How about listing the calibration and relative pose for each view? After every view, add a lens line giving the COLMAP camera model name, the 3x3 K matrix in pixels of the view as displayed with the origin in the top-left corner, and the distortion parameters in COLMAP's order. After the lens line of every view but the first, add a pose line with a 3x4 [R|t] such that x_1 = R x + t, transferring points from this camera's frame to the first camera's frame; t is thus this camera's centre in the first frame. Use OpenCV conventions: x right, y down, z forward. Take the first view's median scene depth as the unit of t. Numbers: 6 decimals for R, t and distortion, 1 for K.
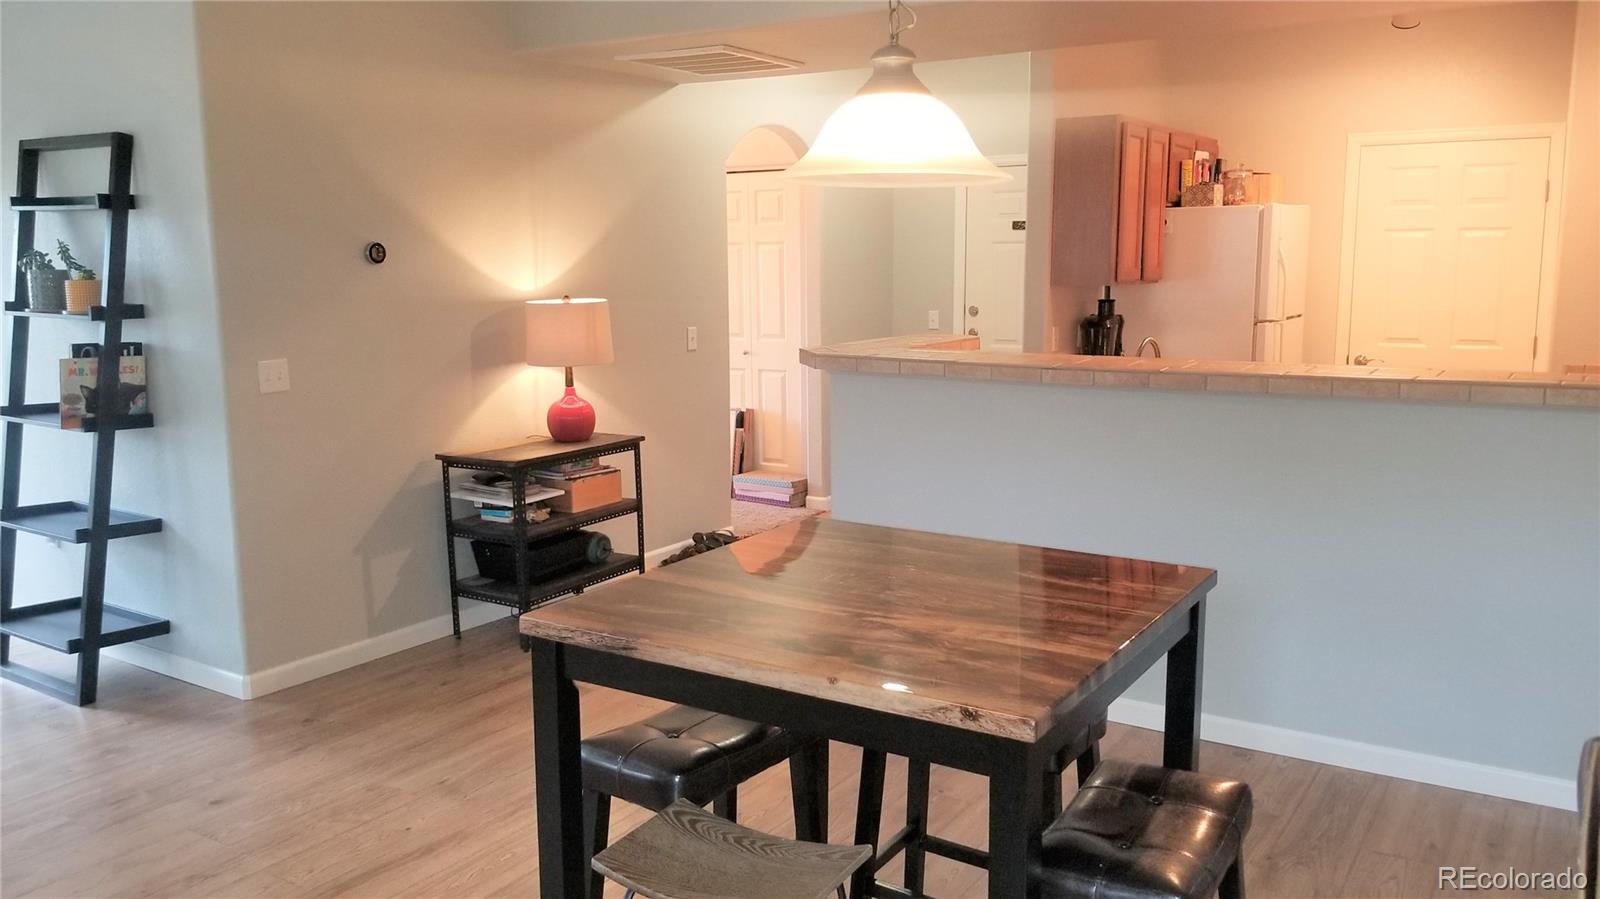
lens RADIAL K [[1237.2, 0, 809.0], [0, 1237.2, 445.4], [0, 0, 1]] dist [0.027444, -0.005290]
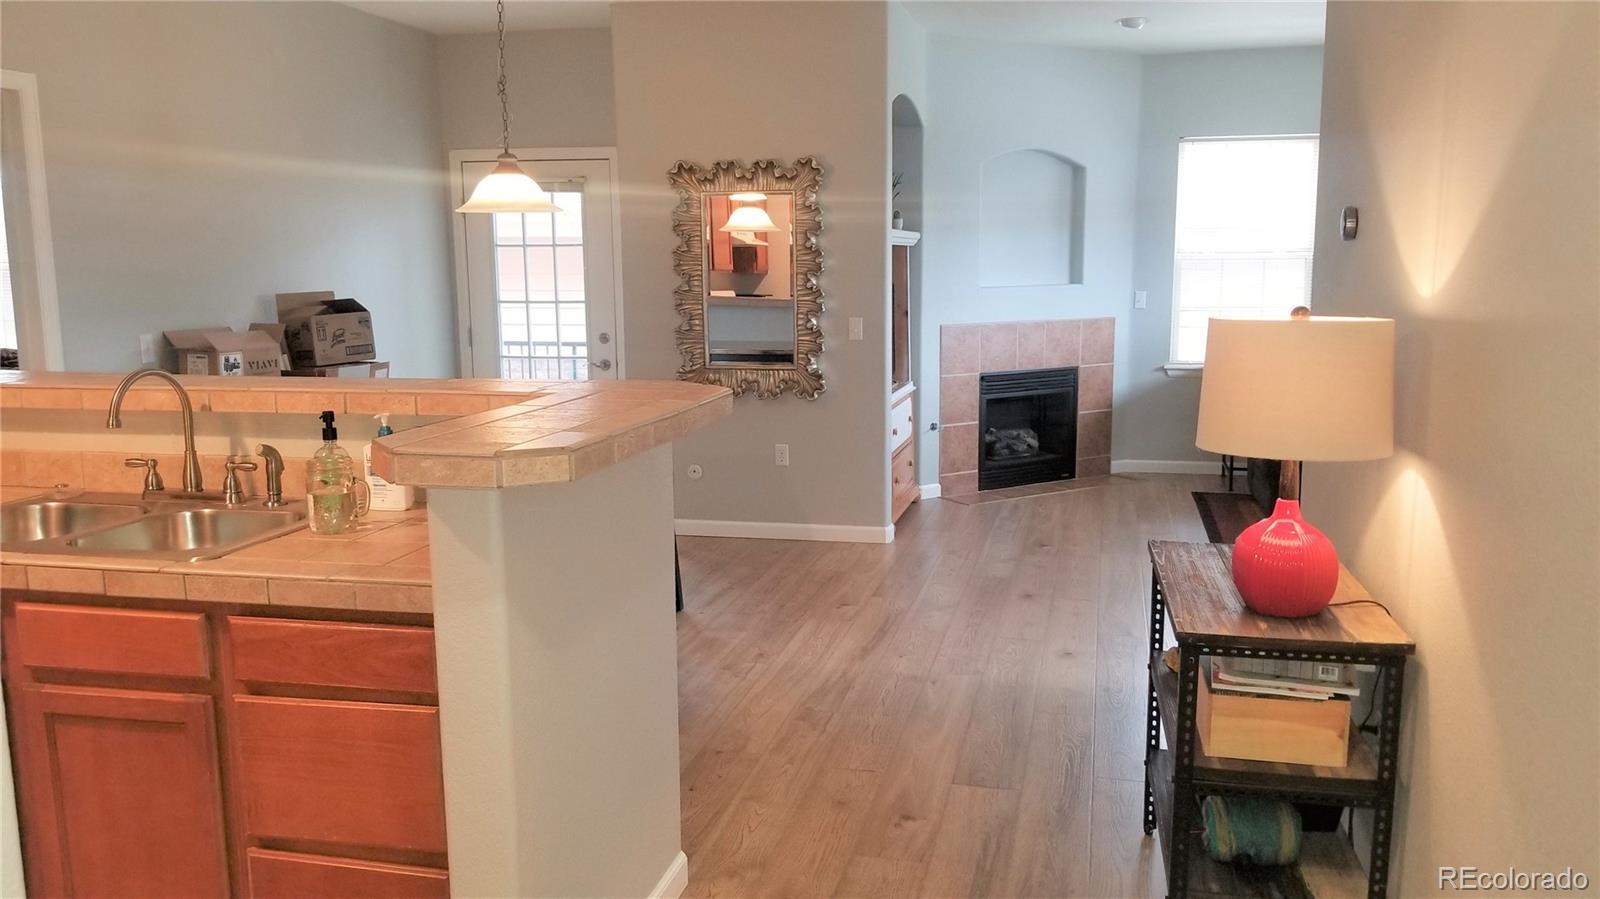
lens RADIAL K [[1237.2, 0, 799.7], [0, 1237.2, 450.5], [0, 0, 1]] dist [0.027444, -0.005290]
pose [[-0.944460, 0.066269, -0.321877, 0.169571], [-0.034469, 0.954078, 0.297569, -0.253712], [0.326815, 0.292137, -0.898804, 1.721285]]
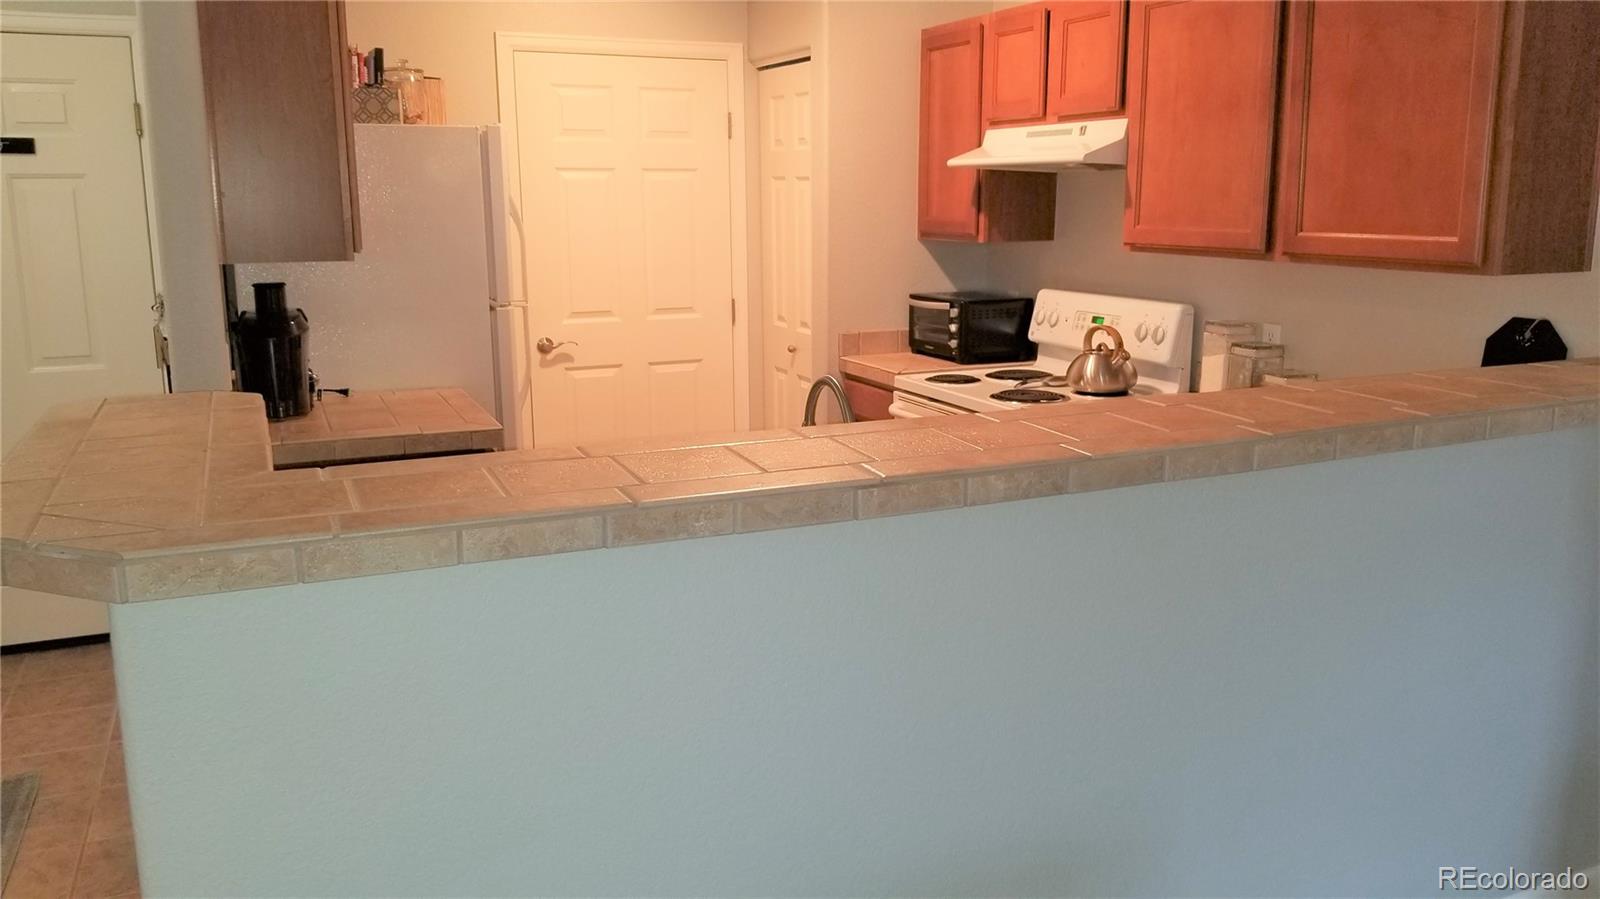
lens RADIAL K [[1237.2, 0, 803.1], [0, 1237.2, 438.4], [0, 0, 1]] dist [0.027444, -0.005290]
pose [[0.554903, -0.163841, 0.815622, -0.142254], [0.129133, 0.985495, 0.110110, -0.120141], [-0.821832, 0.044223, 0.568011, 0.731680]]
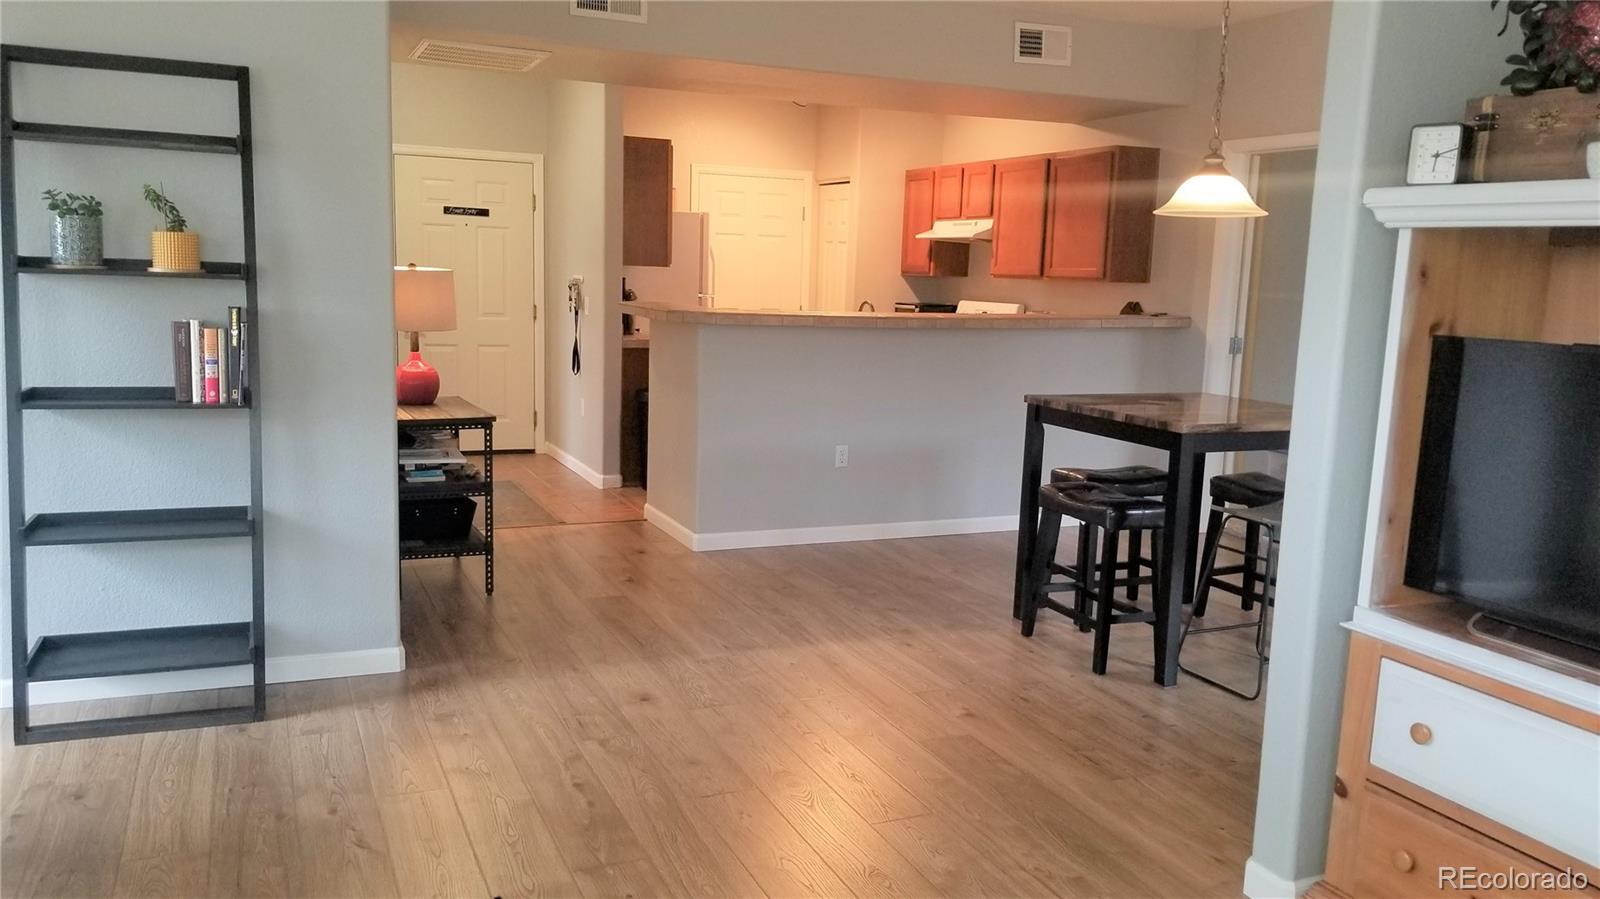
lens RADIAL K [[1237.2, 0, 790.4], [0, 1237.2, 456.8], [0, 0, 1]] dist [0.027444, -0.005290]
pose [[0.553743, -0.105598, 0.825965, -1.126062], [0.091314, 0.993645, 0.065817, 0.000753], [-0.827665, 0.038976, 0.559867, 0.203789]]
